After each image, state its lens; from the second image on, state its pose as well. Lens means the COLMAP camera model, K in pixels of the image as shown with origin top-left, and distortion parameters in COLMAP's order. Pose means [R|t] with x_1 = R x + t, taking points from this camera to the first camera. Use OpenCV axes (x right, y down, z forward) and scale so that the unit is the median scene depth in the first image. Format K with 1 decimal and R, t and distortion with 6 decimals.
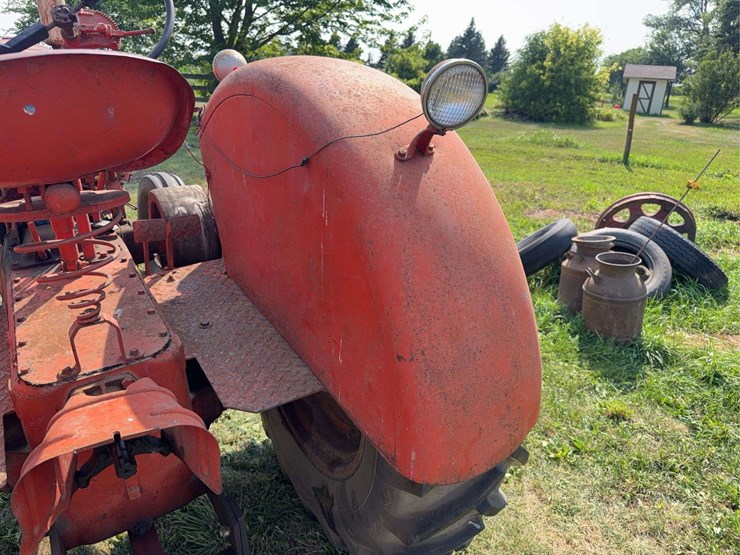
lens RADIAL K [[525.2, 0, 374.1], [0, 525.2, 277.8], [0, 0, 1]] dist [0.049126, -0.079820]
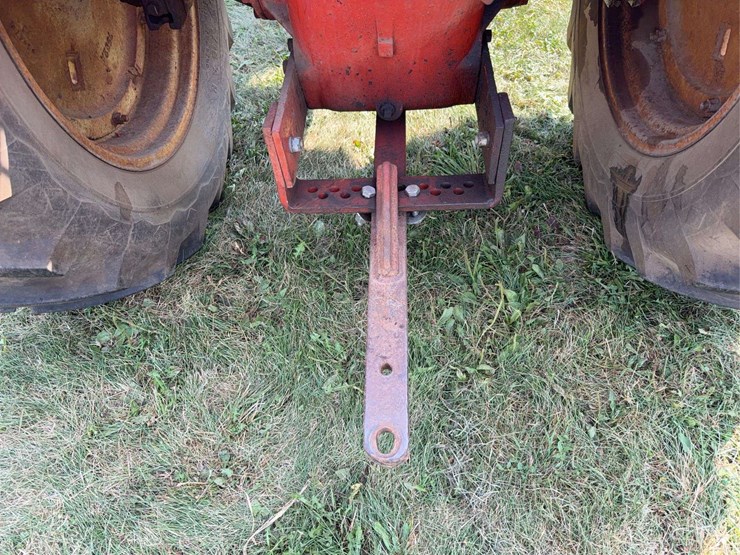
lens RADIAL K [[522.3, 0, 372.4], [0, 522.3, 276.2], [0, 0, 1]] dist [0.091362, -0.118717]
pose [[0.813832, 0.402655, -0.418983, -0.028762], [-0.173813, 0.856682, 0.485680, 0.325776], [0.554497, -0.322437, 0.767182, 0.318657]]
